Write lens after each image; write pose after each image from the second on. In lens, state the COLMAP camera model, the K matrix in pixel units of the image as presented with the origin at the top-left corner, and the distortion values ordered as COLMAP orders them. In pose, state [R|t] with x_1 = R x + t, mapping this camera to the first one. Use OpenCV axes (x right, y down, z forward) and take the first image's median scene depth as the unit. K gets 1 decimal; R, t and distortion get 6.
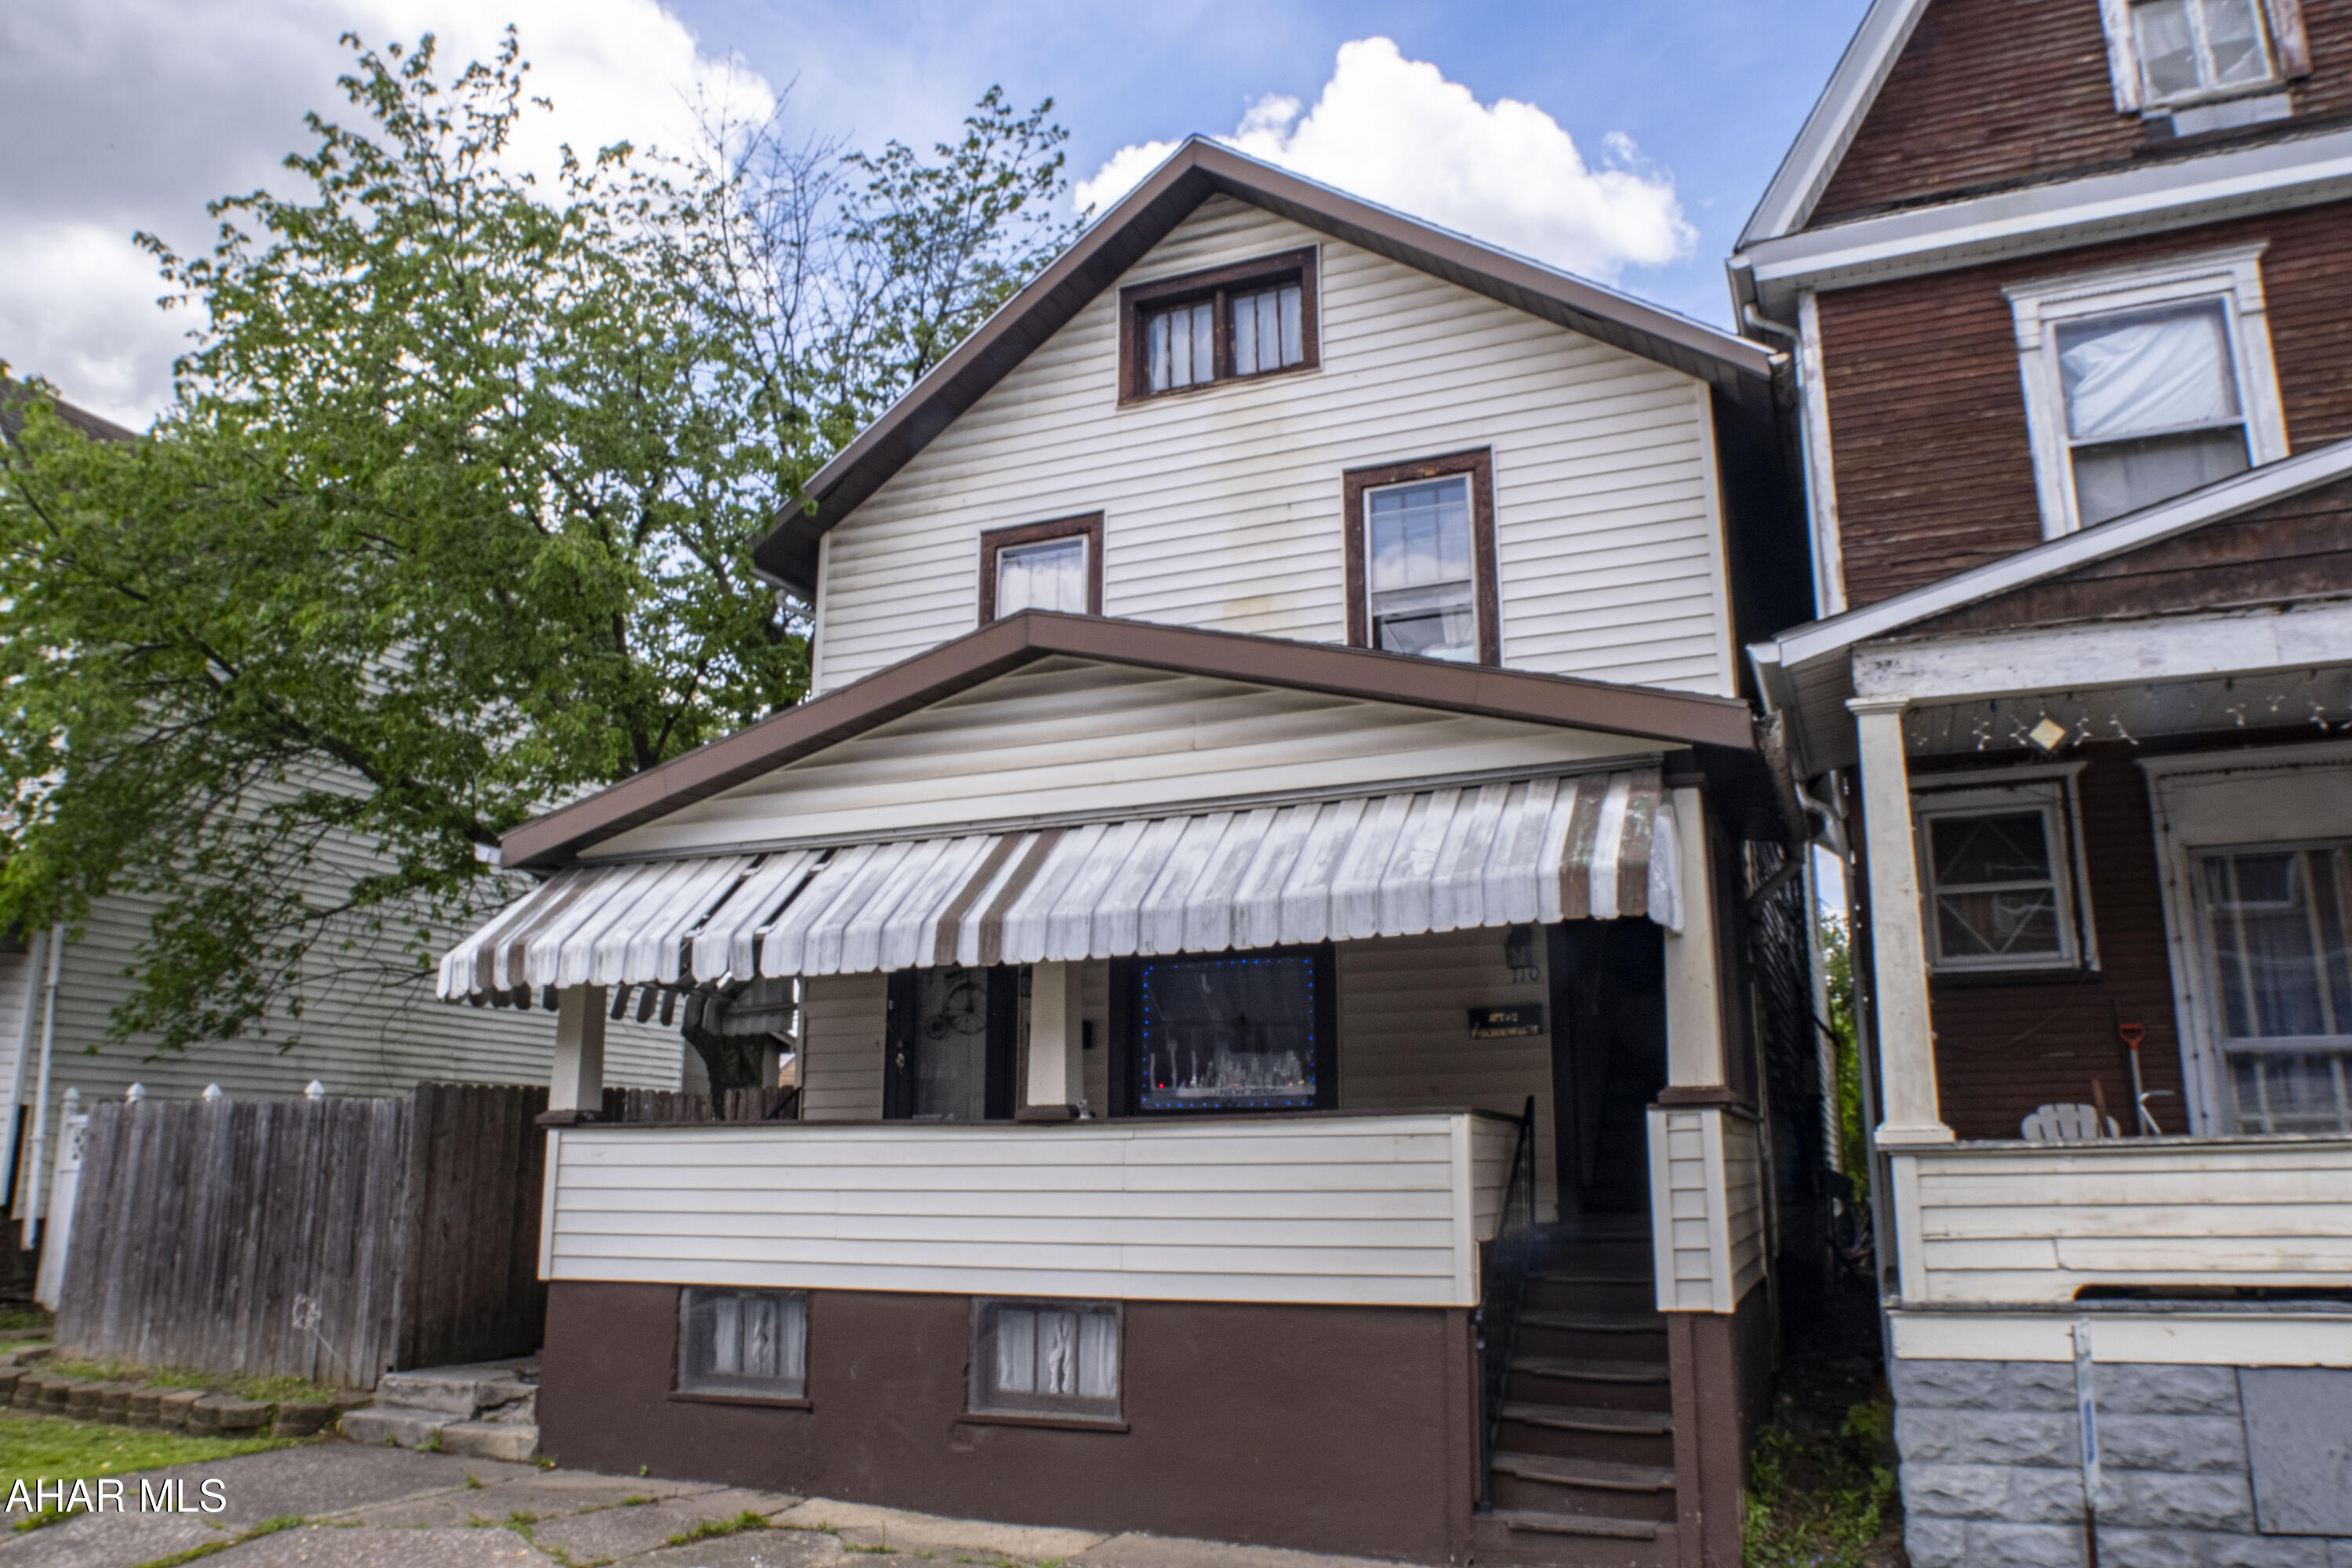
lens RADIAL K [[1689.6, 0, 1170.1], [0, 1689.6, 781.6], [0, 0, 1]] dist [-0.057263, 0.026476]
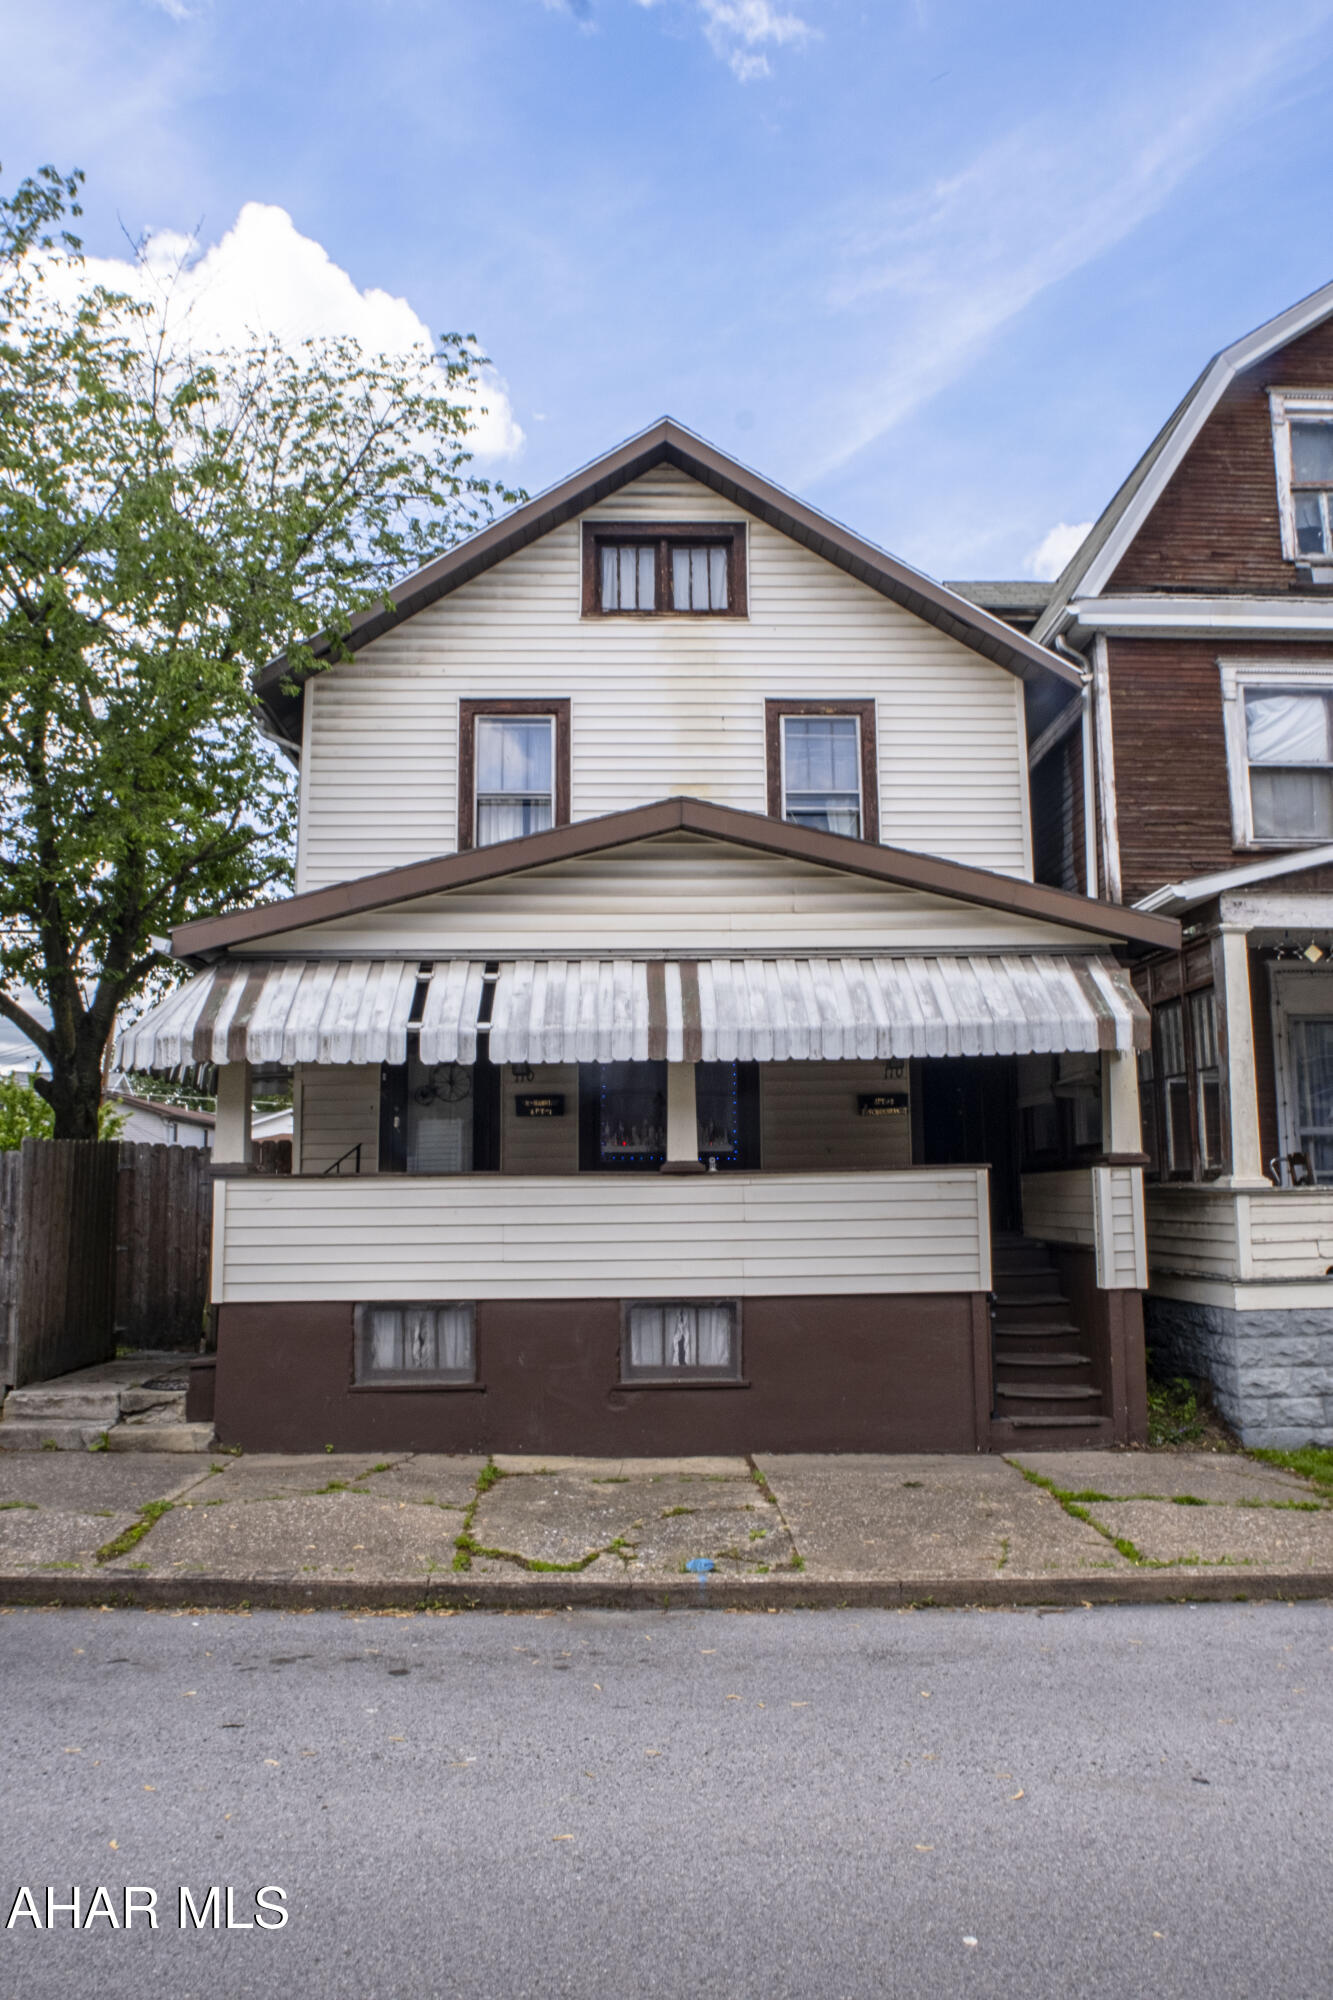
lens RADIAL K [[1436.8, 0, 602.4], [0, 1436.8, 1001.3], [0, 0, 1]] dist [-0.057263, 0.026476]
pose [[0.906954, 0.048958, 0.418375, -0.577855], [-0.086789, 0.993631, 0.071866, -0.015800], [-0.412192, -0.101489, 0.905427, -0.022626]]
